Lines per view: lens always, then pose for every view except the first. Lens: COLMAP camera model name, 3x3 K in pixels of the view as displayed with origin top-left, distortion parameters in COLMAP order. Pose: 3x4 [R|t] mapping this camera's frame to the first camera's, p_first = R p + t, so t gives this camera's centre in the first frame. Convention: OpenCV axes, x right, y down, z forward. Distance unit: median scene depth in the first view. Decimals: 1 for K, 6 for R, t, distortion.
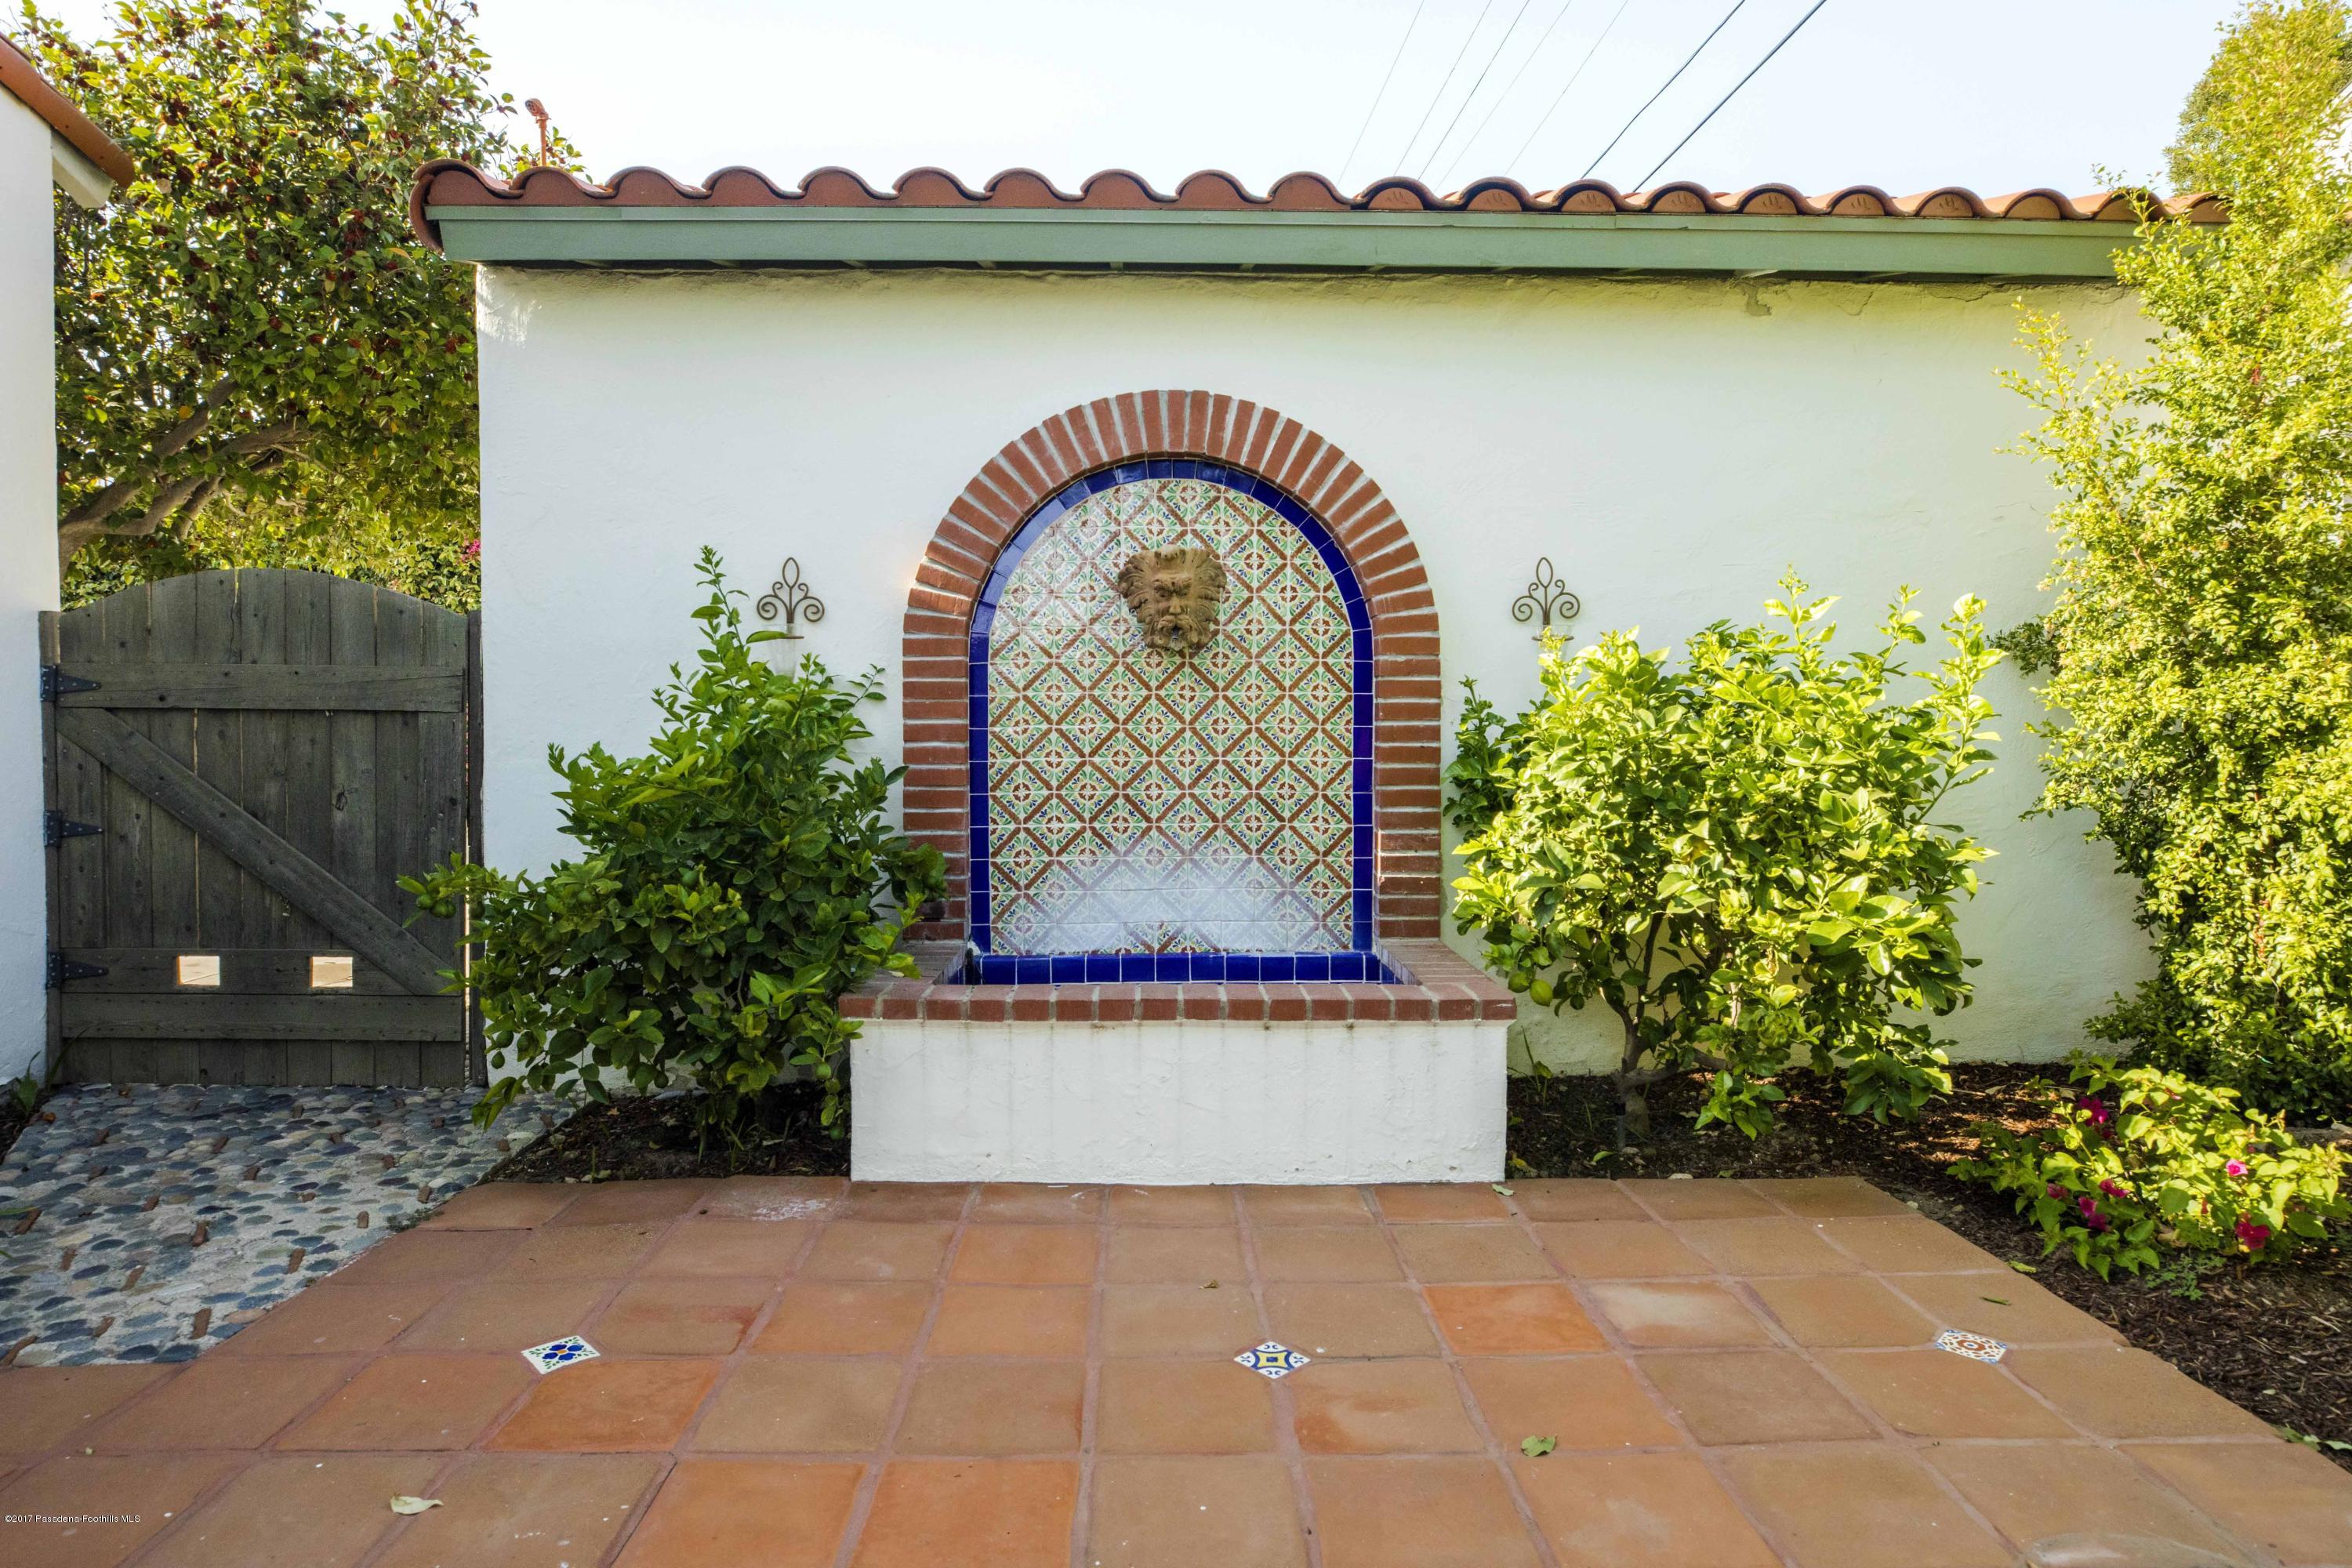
lens RADIAL K [[1346.9, 0, 1175.2], [0, 1346.9, 783.7], [0, 0, 1]] dist [0.001165, 0.000257]
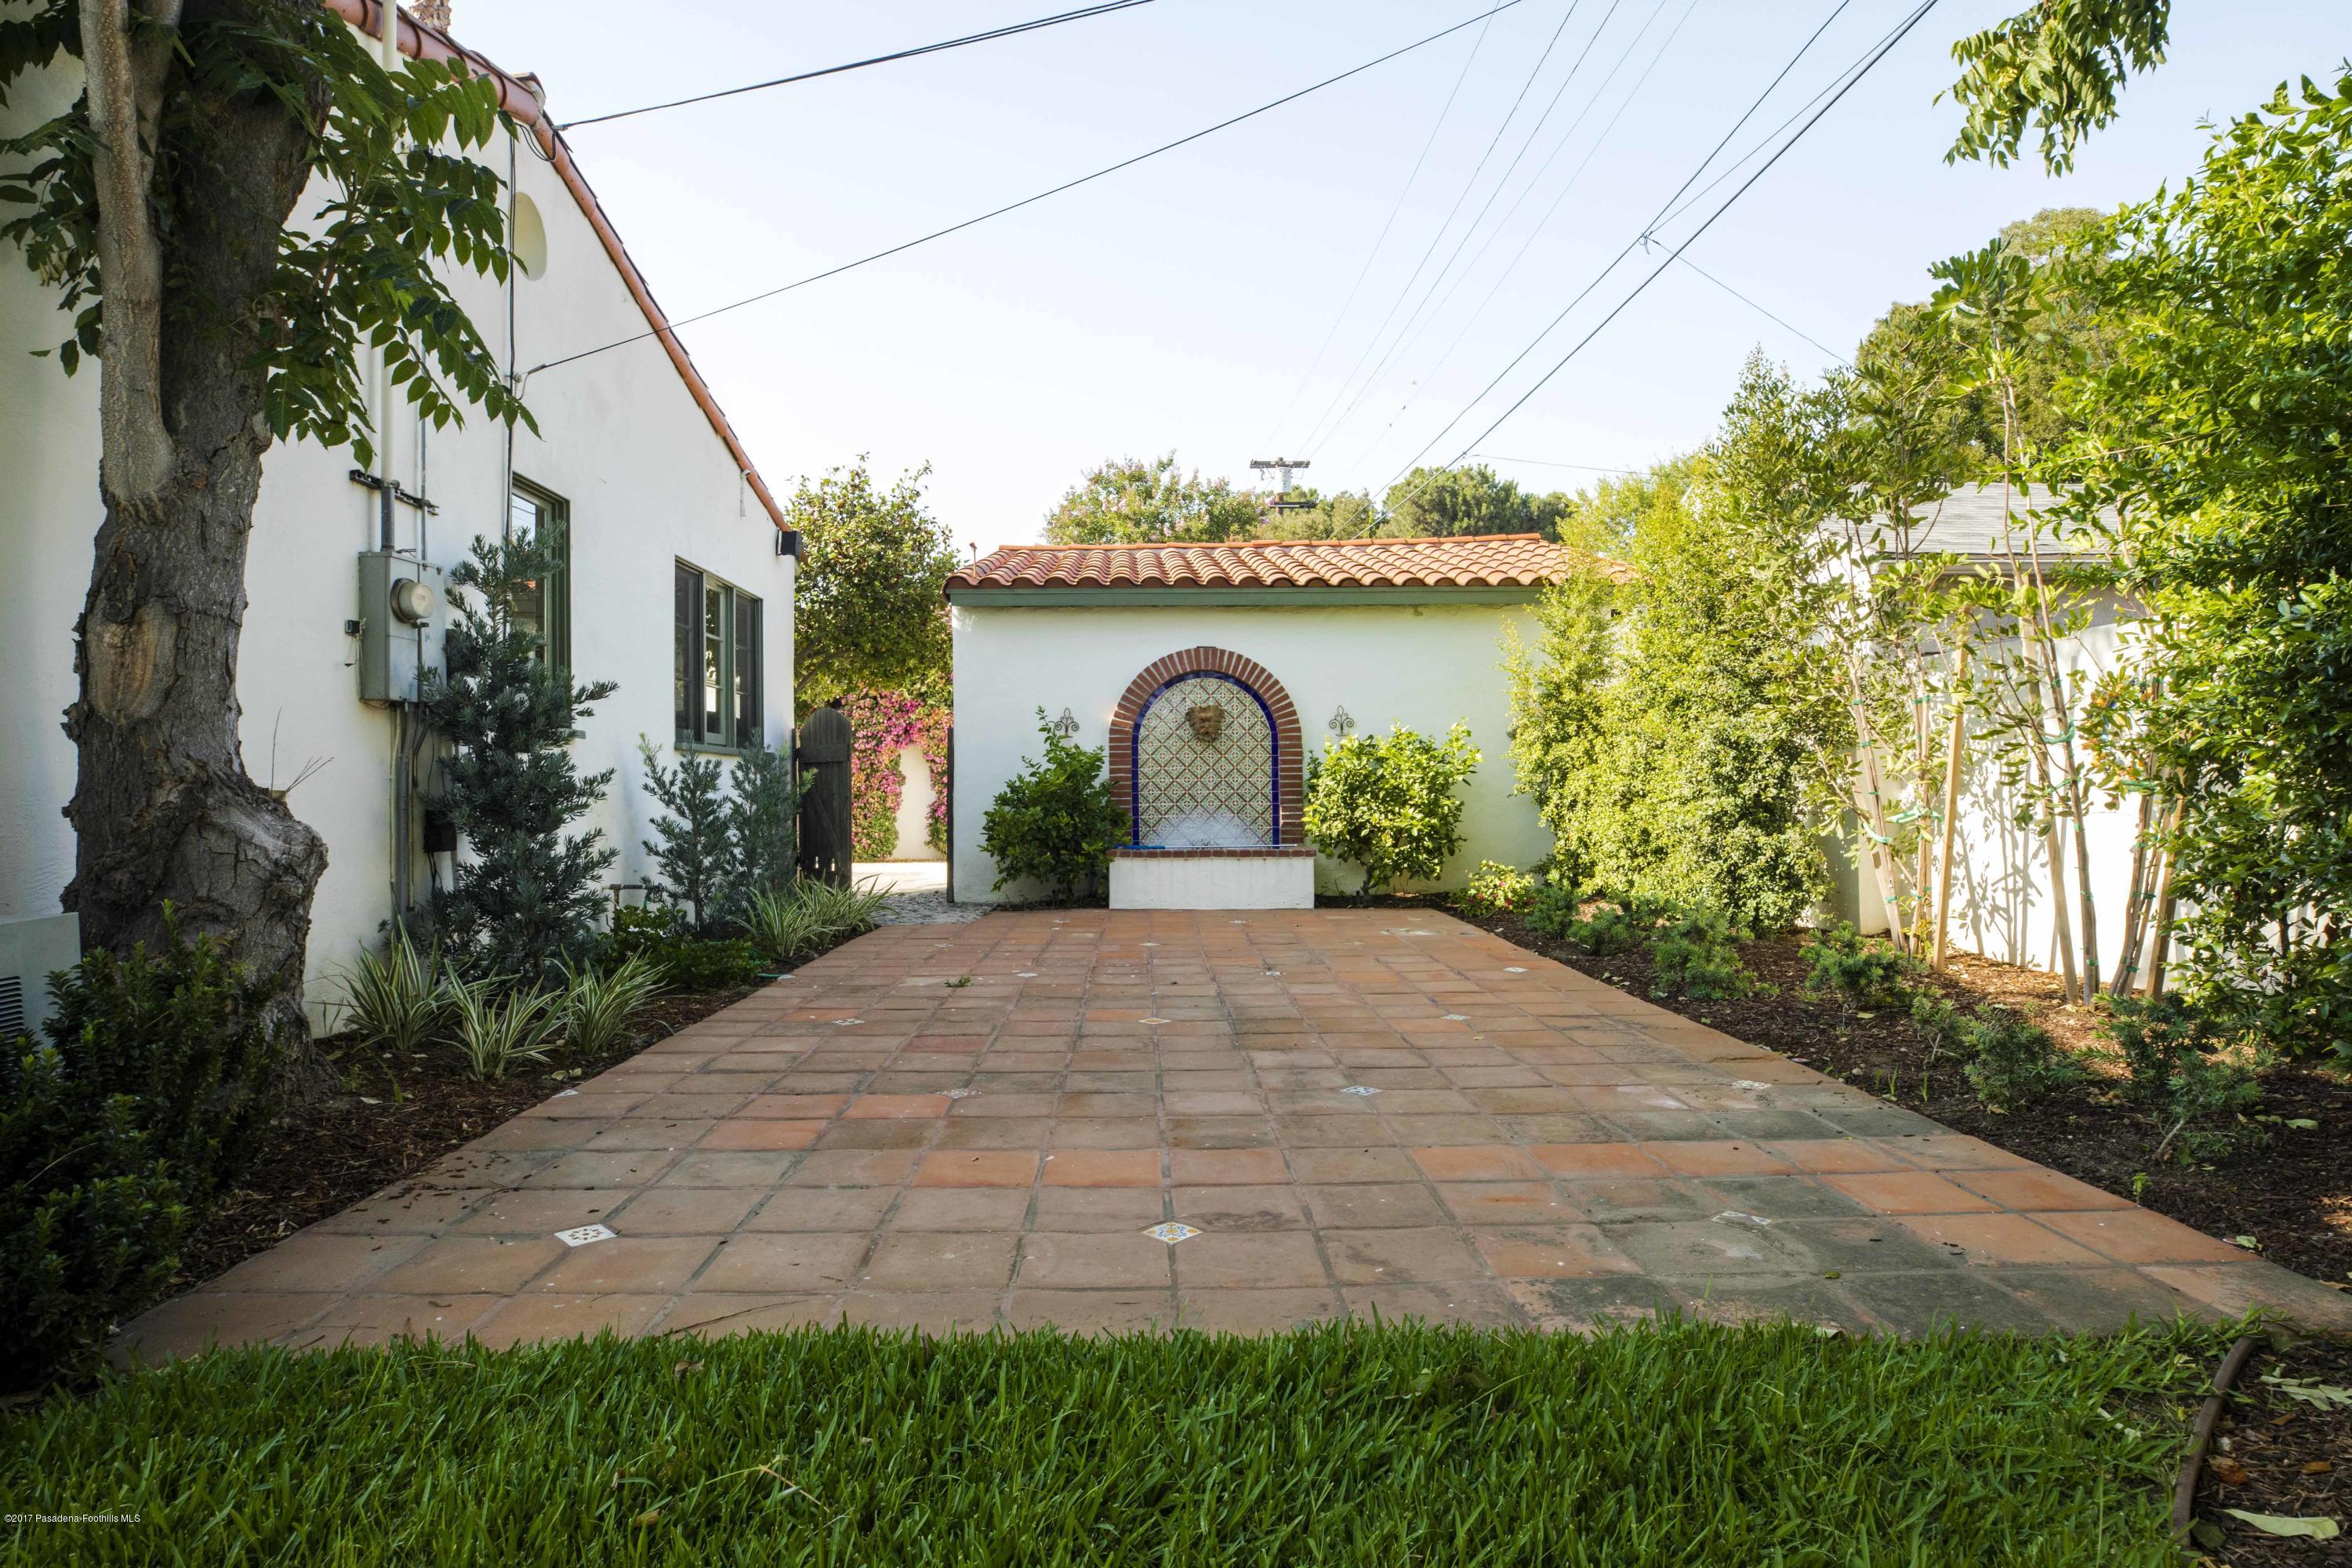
lens RADIAL K [[1346.9, 0, 1170.8], [0, 1346.9, 779.9], [0, 0, 1]] dist [0.001165, 0.000257]
pose [[0.999935, -0.007601, -0.008480, -0.050885], [0.007173, 0.998755, -0.049357, 0.119371], [0.008844, 0.049293, 0.998745, -1.777235]]
